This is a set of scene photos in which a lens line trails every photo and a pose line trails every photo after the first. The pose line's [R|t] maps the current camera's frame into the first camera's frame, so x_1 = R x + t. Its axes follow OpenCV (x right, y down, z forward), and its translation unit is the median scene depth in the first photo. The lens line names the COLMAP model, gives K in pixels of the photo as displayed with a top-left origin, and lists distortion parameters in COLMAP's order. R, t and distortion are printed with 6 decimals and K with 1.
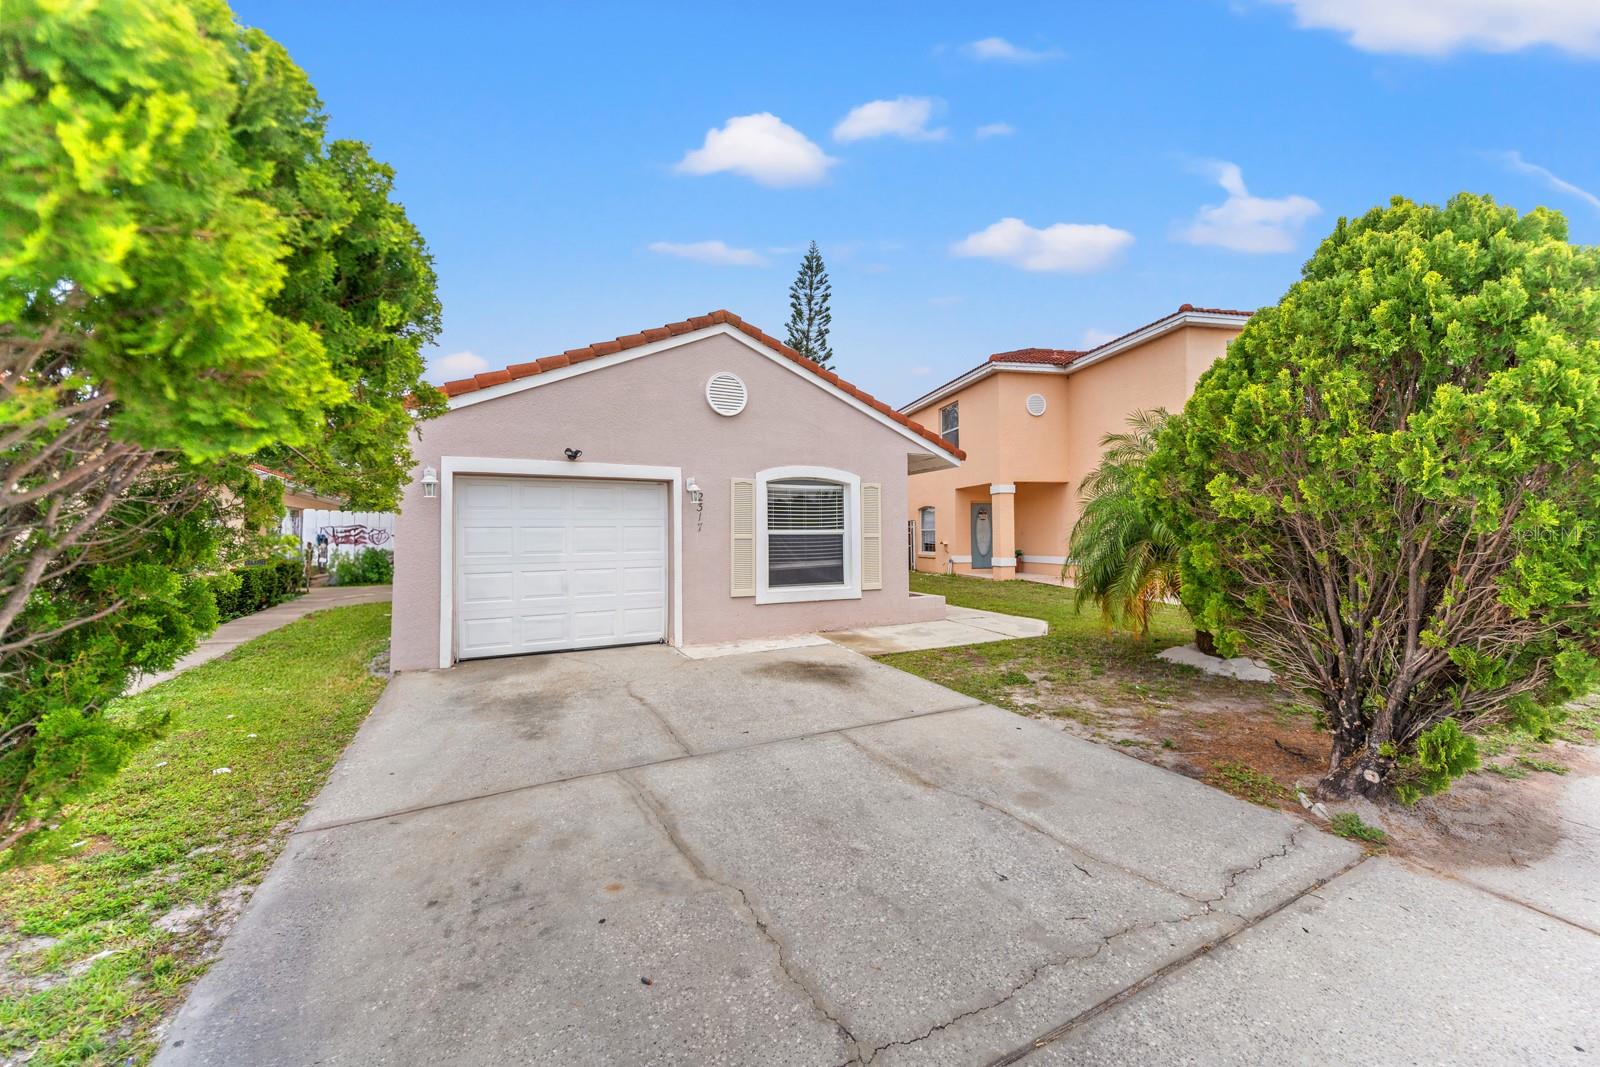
lens RADIAL K [[594.7, 0, 821.7], [0, 594.7, 520.3], [0, 0, 1]] dist [0.020646, -0.000050]
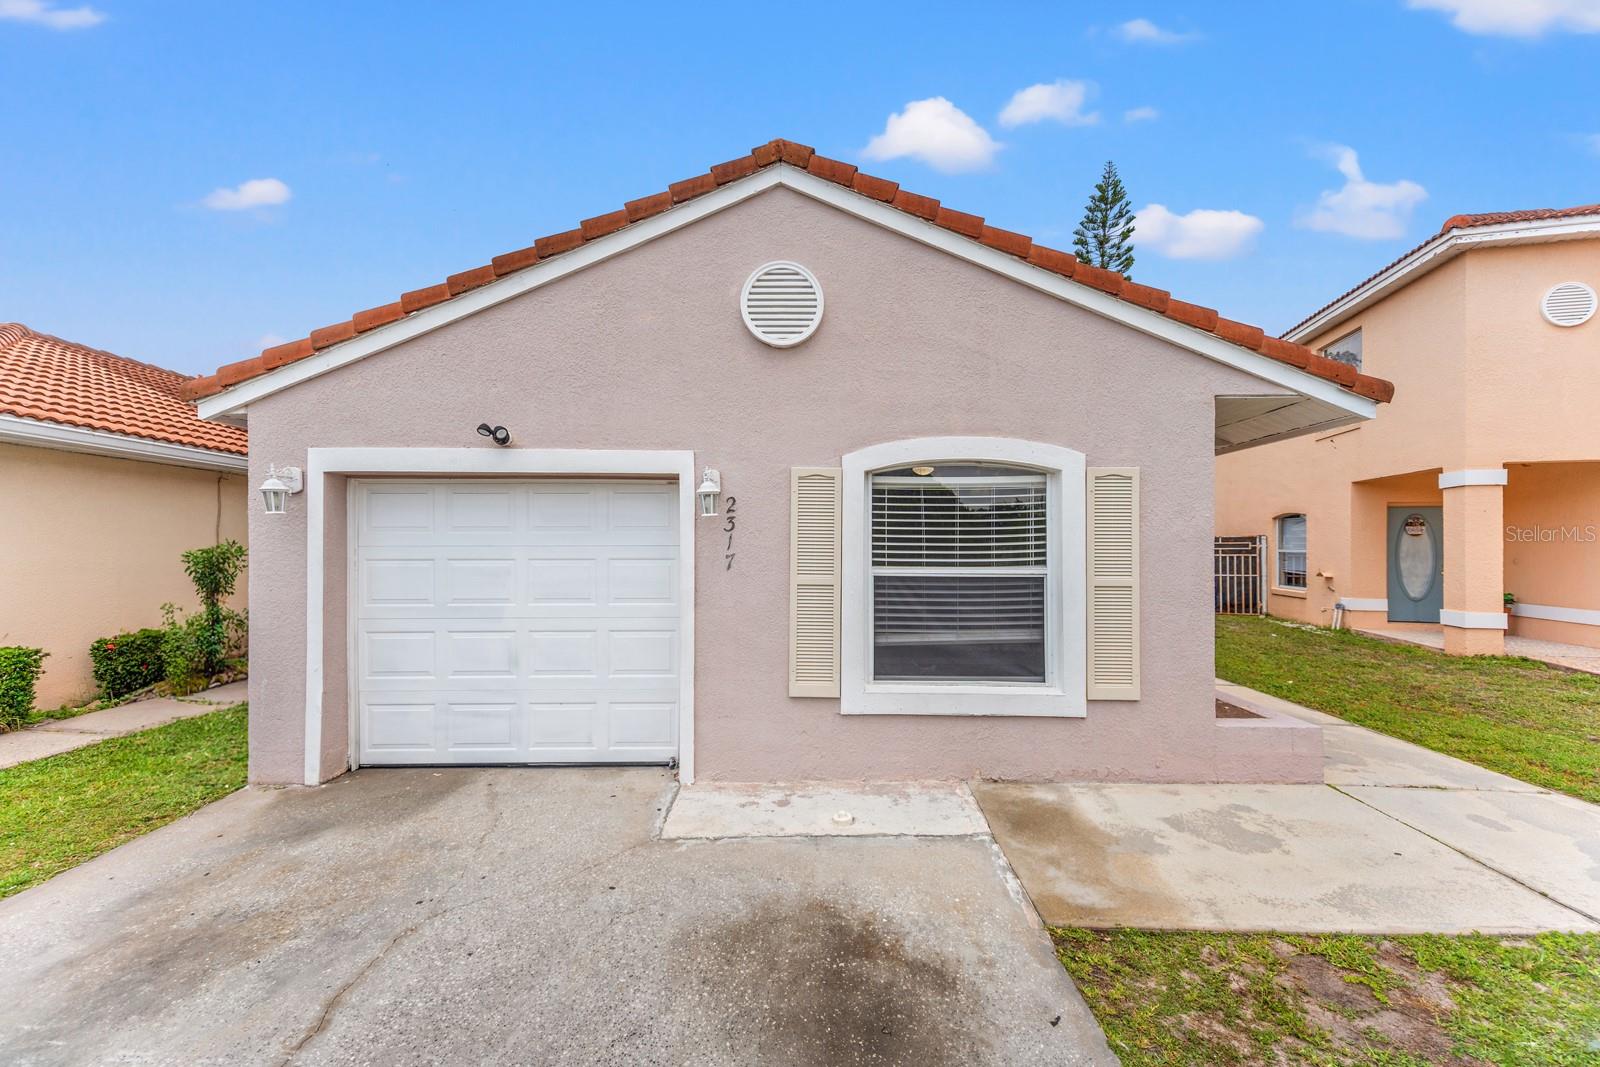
lens RADIAL K [[624.9, 0, 808.3], [0, 624.9, 541.2], [0, 0, 1]] dist [0.027093, -0.002994]
pose [[0.885472, 0.005620, -0.464658, 0.102033], [0.001358, 0.999891, 0.014681, -0.012899], [0.464690, -0.013630, 0.885368, 0.470354]]
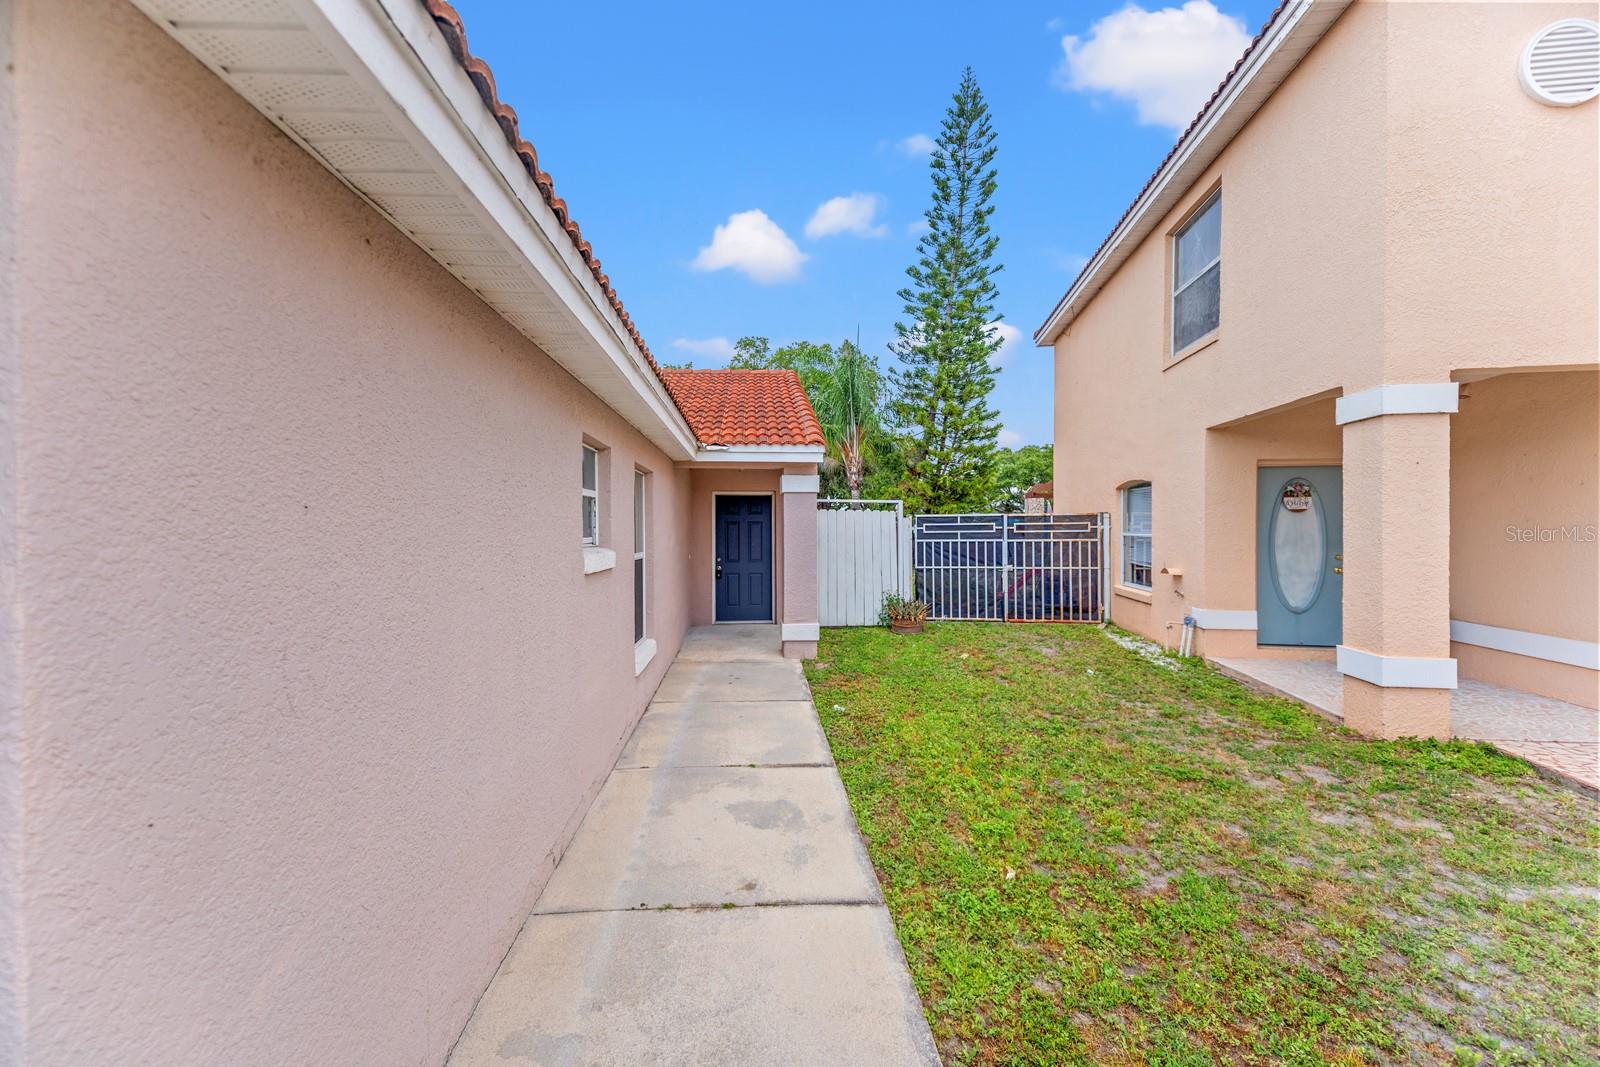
lens RADIAL K [[624.9, 0, 796.9], [0, 624.9, 531.7], [0, 0, 1]] dist [0.027093, -0.002994]
pose [[0.923613, 0.003776, -0.383307, 0.325259], [0.009316, 0.999435, 0.032292, -0.009253], [0.383212, -0.033396, 0.923056, 1.245456]]
